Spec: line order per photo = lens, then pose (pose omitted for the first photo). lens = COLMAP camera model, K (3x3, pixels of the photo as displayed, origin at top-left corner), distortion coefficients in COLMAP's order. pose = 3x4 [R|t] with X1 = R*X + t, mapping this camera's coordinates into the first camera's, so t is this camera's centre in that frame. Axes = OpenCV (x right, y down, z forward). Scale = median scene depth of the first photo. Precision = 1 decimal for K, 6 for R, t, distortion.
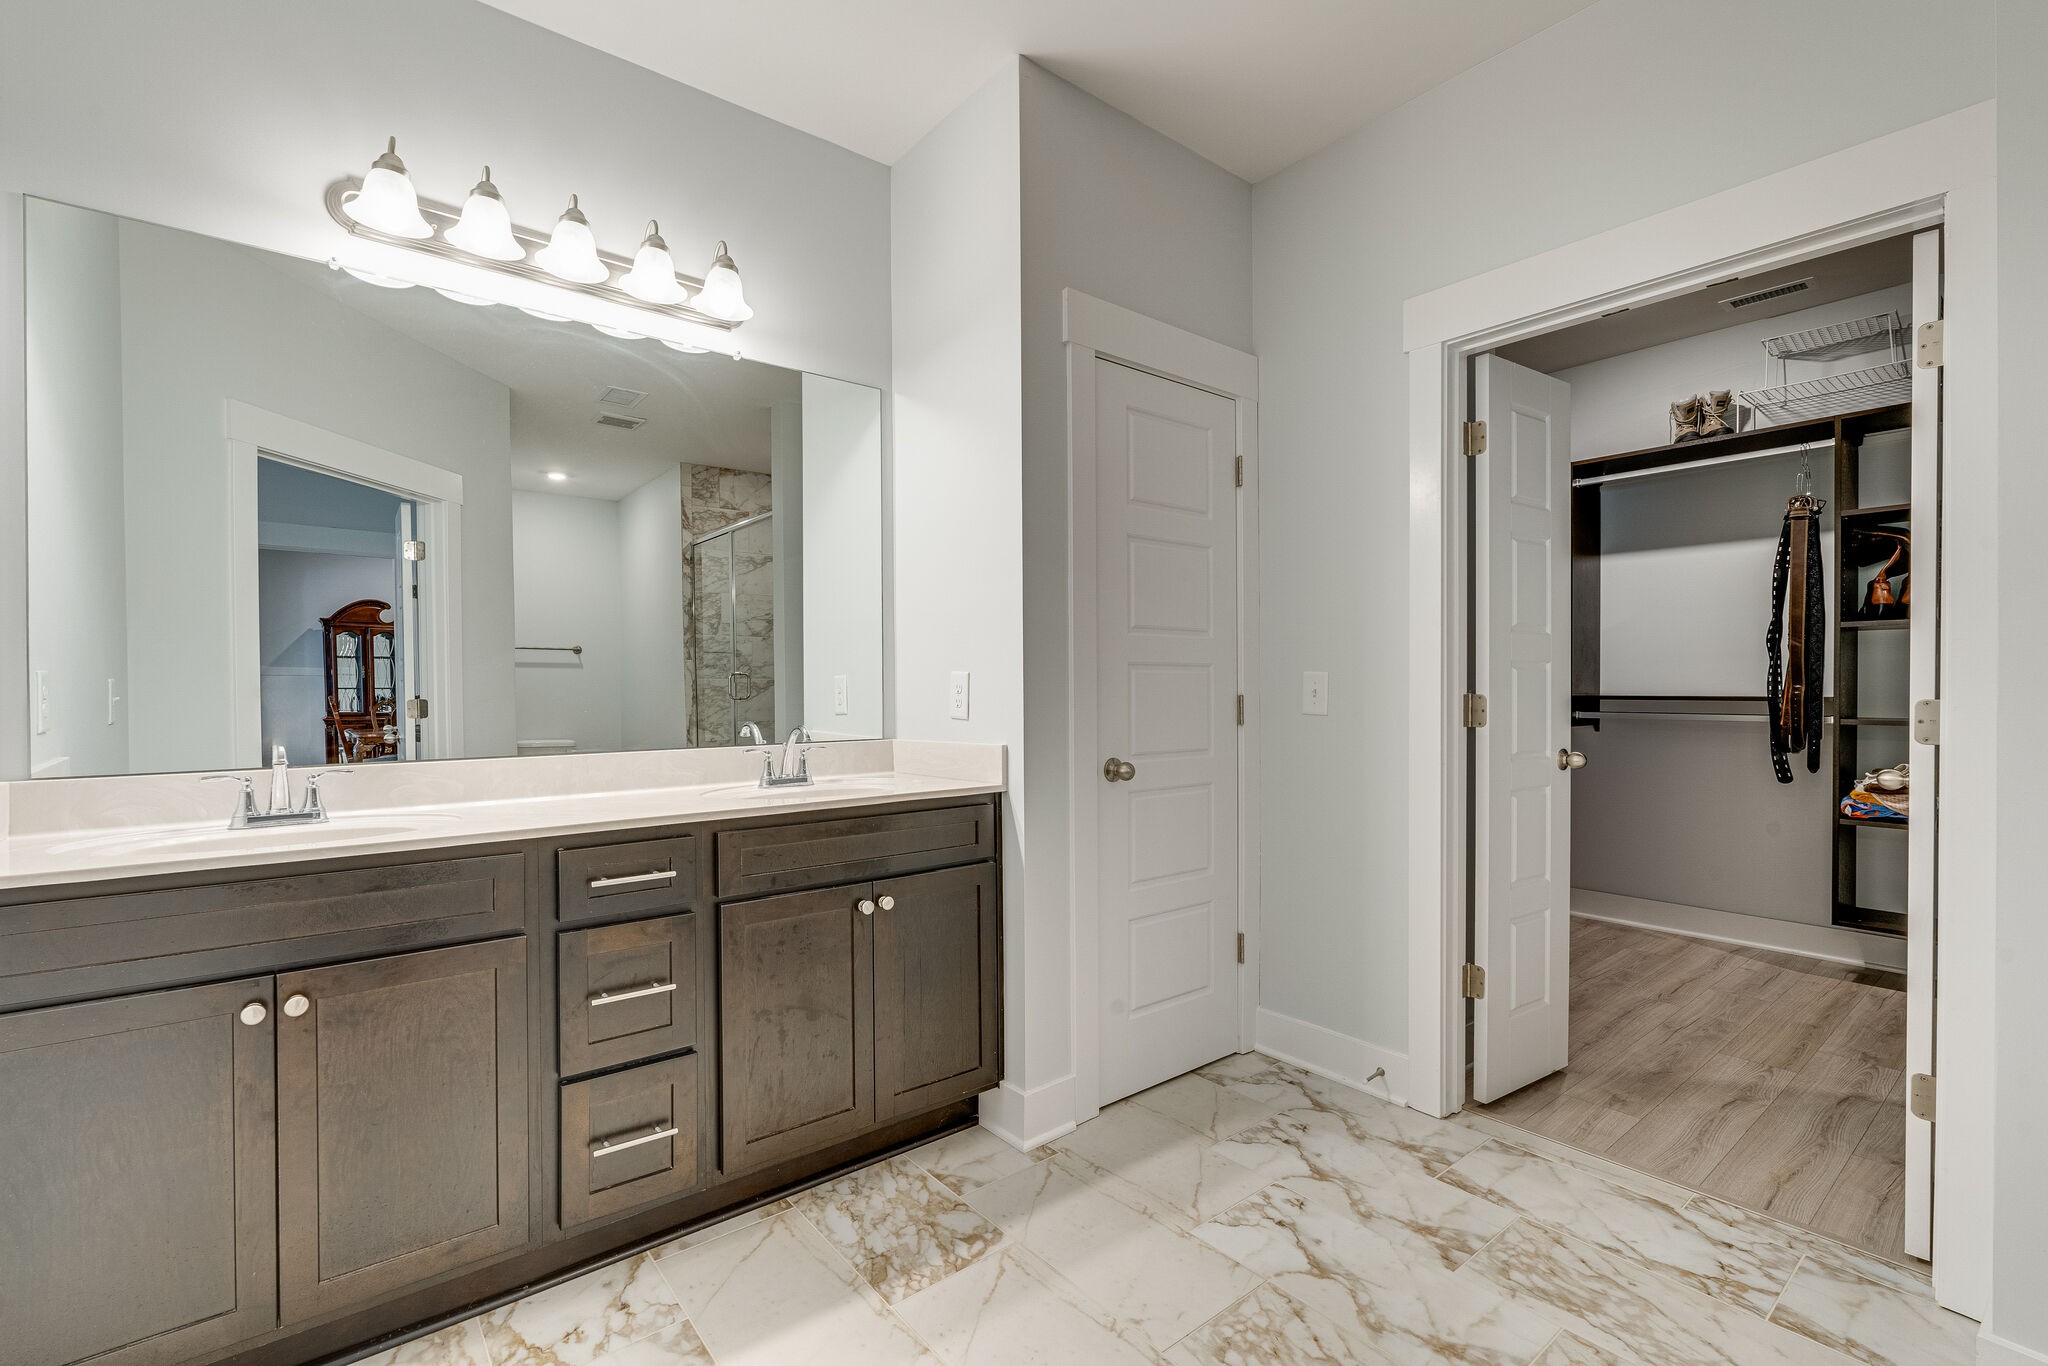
lens RADIAL K [[910.8, 0, 1021.9], [0, 910.8, 693.0], [0, 0, 1]] dist [-0.003301, 0.001058]
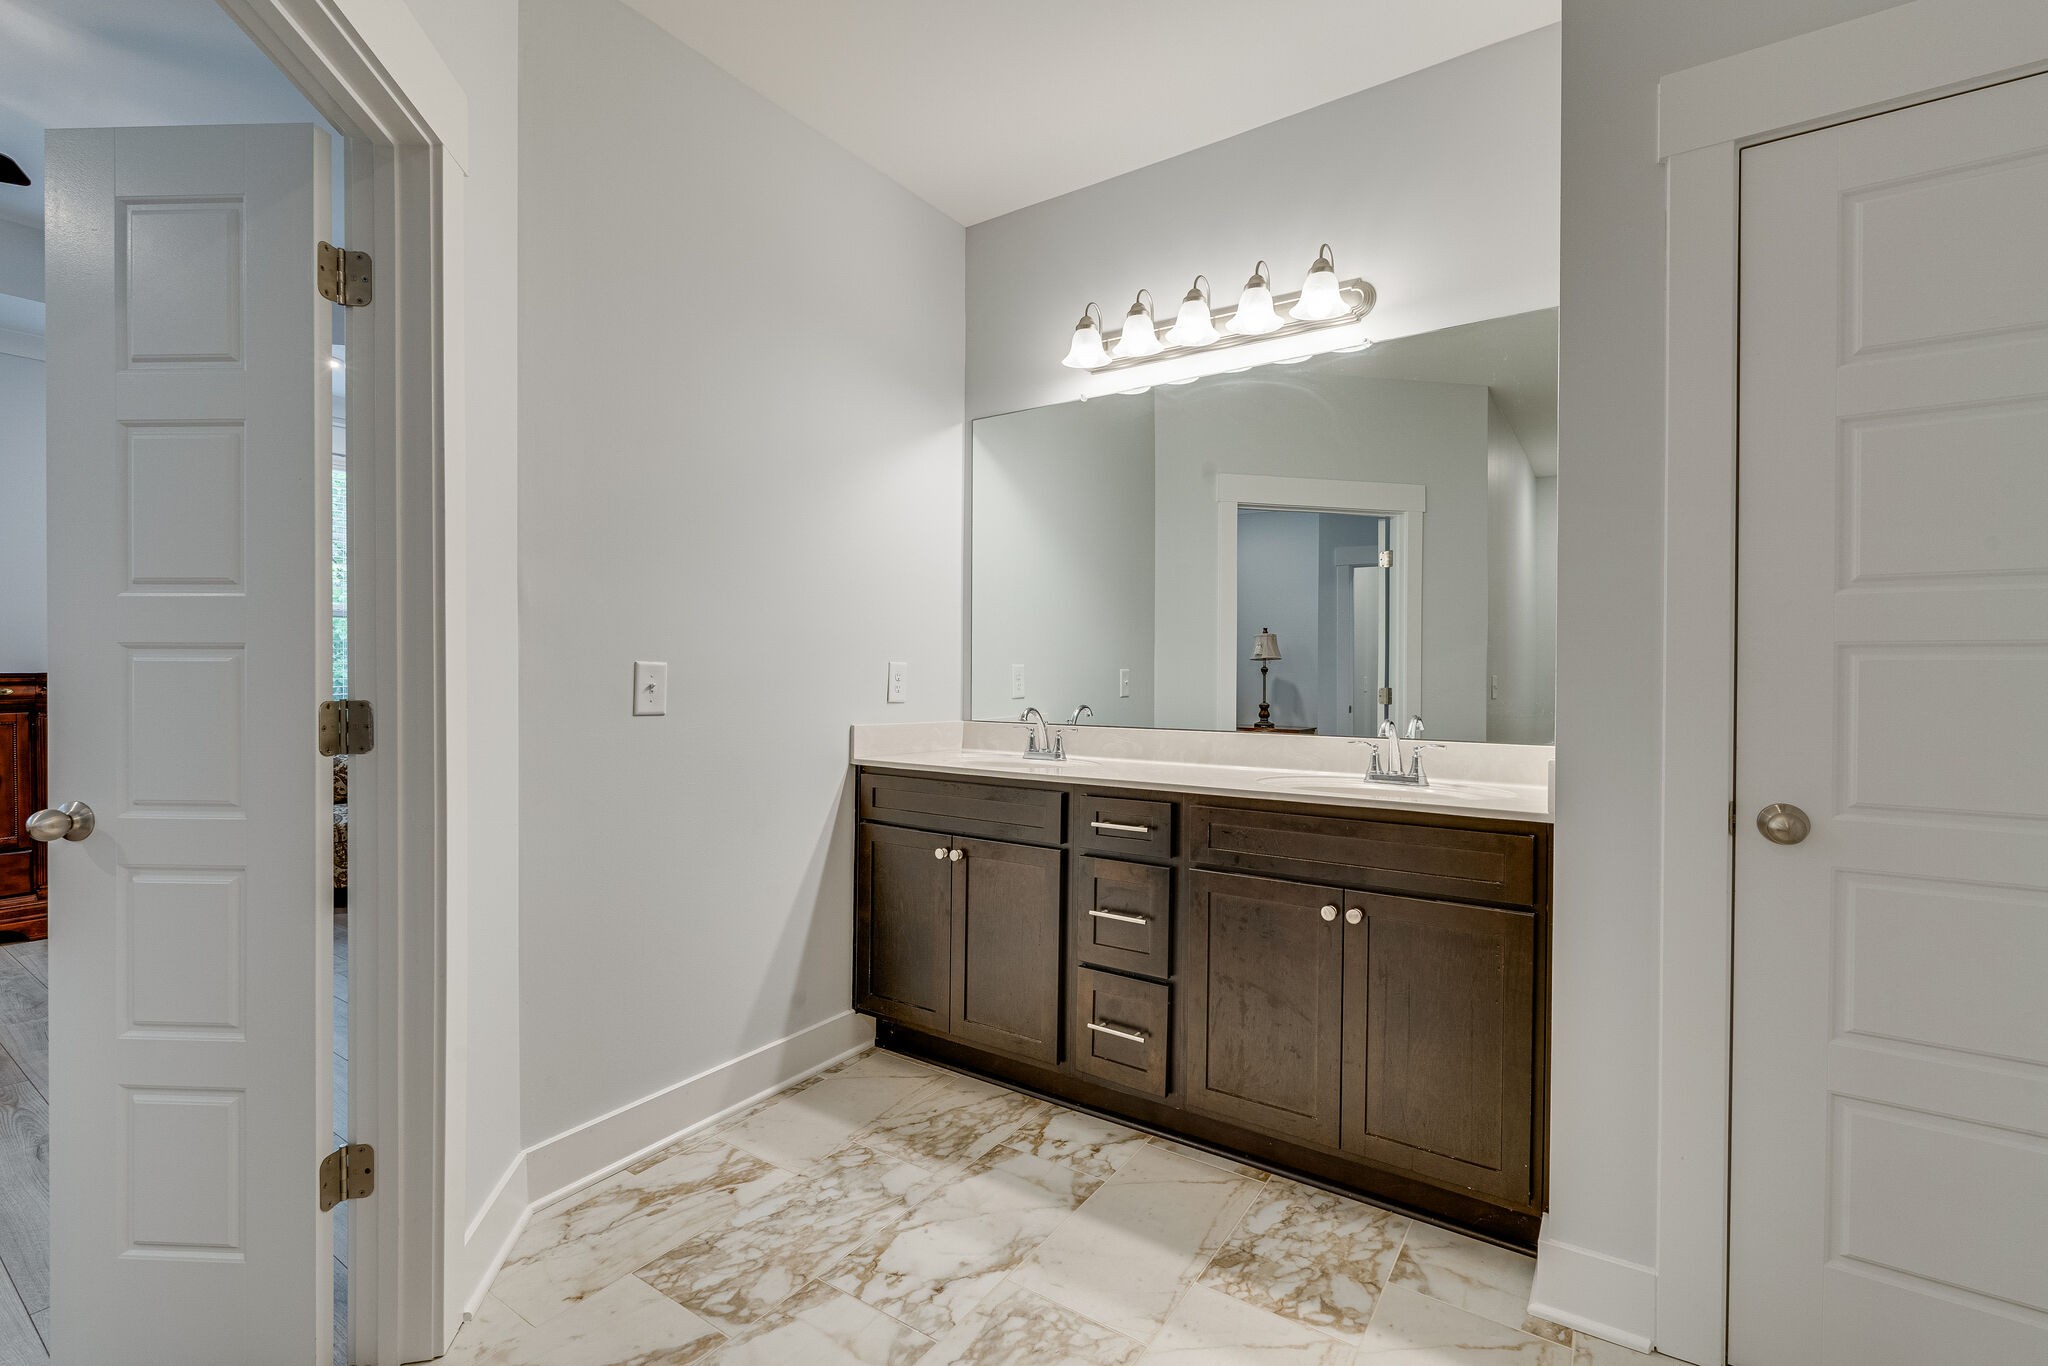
lens RADIAL K [[910.8, 0, 986.5], [0, 910.8, 681.8], [0, 0, 1]] dist [-0.003301, 0.001058]
pose [[0.262495, 0.011874, -0.964860, 0.701793], [-0.012596, 0.999881, 0.008878, -0.007758], [0.964851, 0.009823, 0.262613, 0.449714]]
